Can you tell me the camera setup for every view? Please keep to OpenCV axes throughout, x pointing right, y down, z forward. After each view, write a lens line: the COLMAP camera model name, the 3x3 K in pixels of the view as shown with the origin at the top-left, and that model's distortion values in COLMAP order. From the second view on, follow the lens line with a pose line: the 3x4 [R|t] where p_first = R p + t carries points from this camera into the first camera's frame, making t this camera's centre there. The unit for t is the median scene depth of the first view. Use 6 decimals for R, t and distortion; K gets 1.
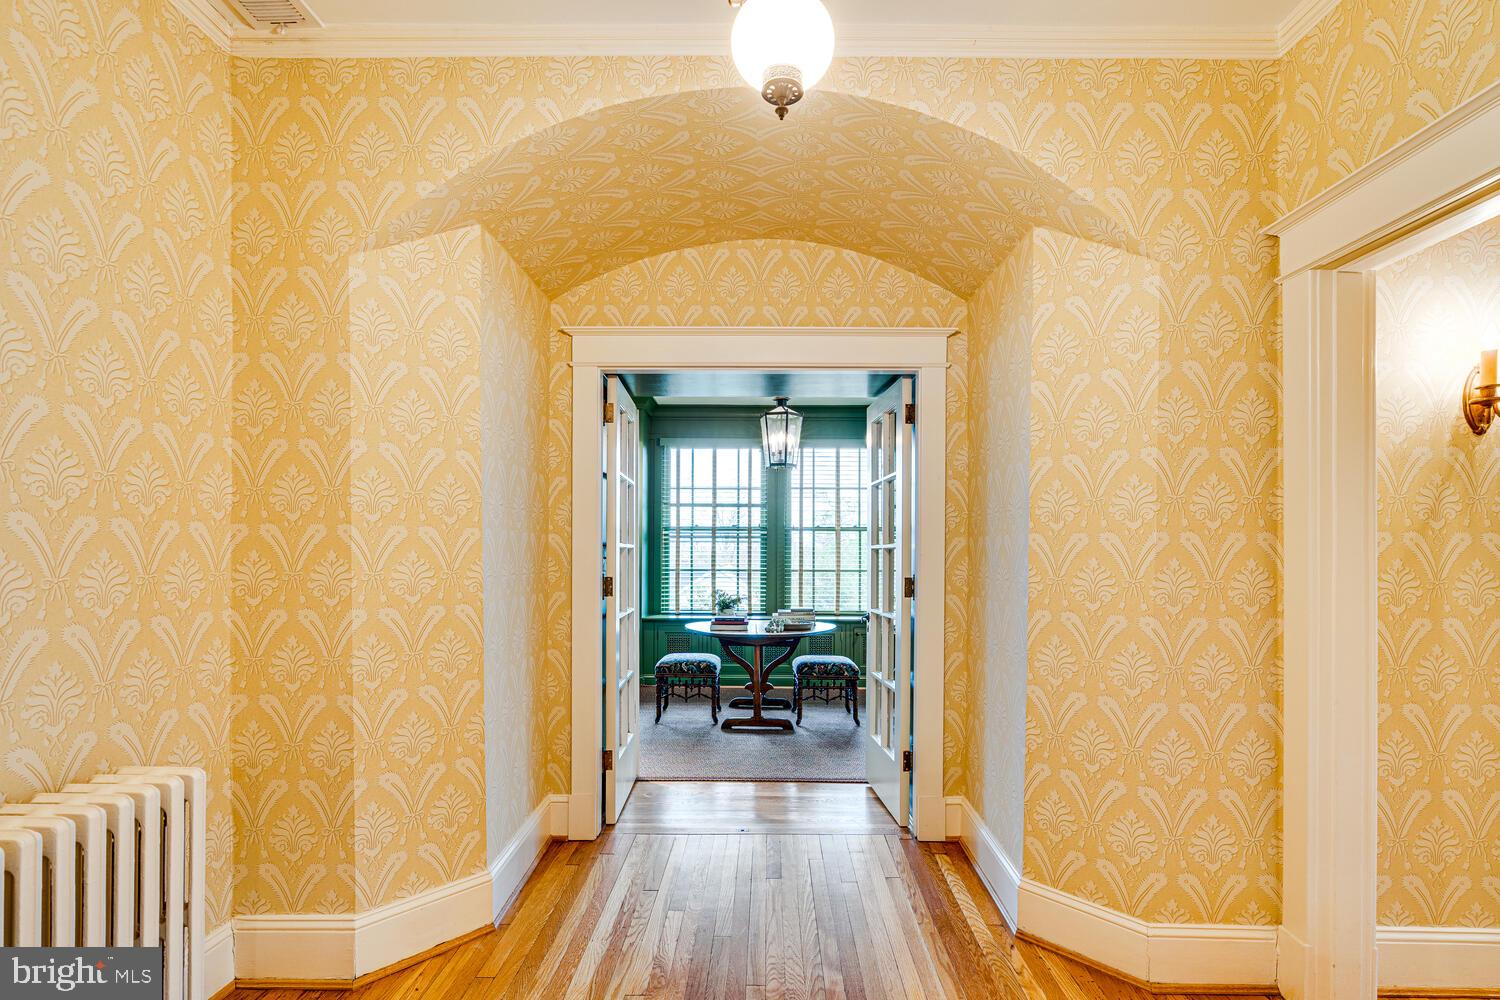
lens RADIAL K [[694.1, 0, 731.6], [0, 694.1, 552.4], [0, 0, 1]] dist [-0.003808, -0.000110]
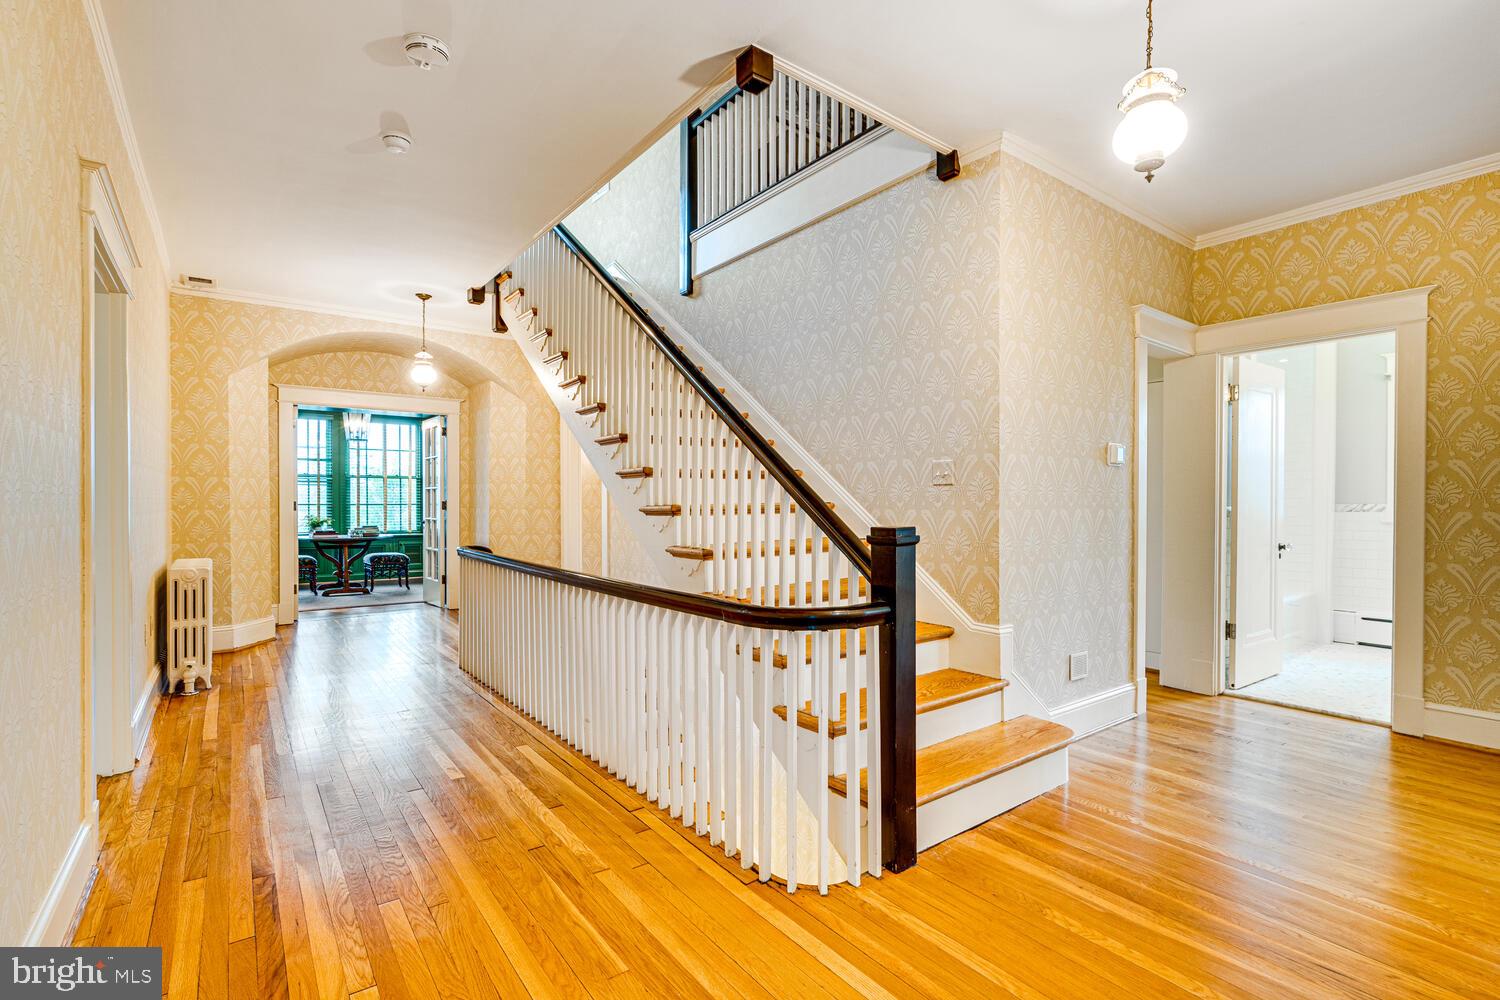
lens RADIAL K [[694.1, 0, 744.1], [0, 694.1, 507.6], [0, 0, 1]] dist [-0.003808, -0.000110]
pose [[0.768921, -0.010723, 0.639254, -0.696534], [0.000984, 0.999878, 0.015588, 0.033193], [-0.639343, -0.011357, 0.768838, -2.182074]]
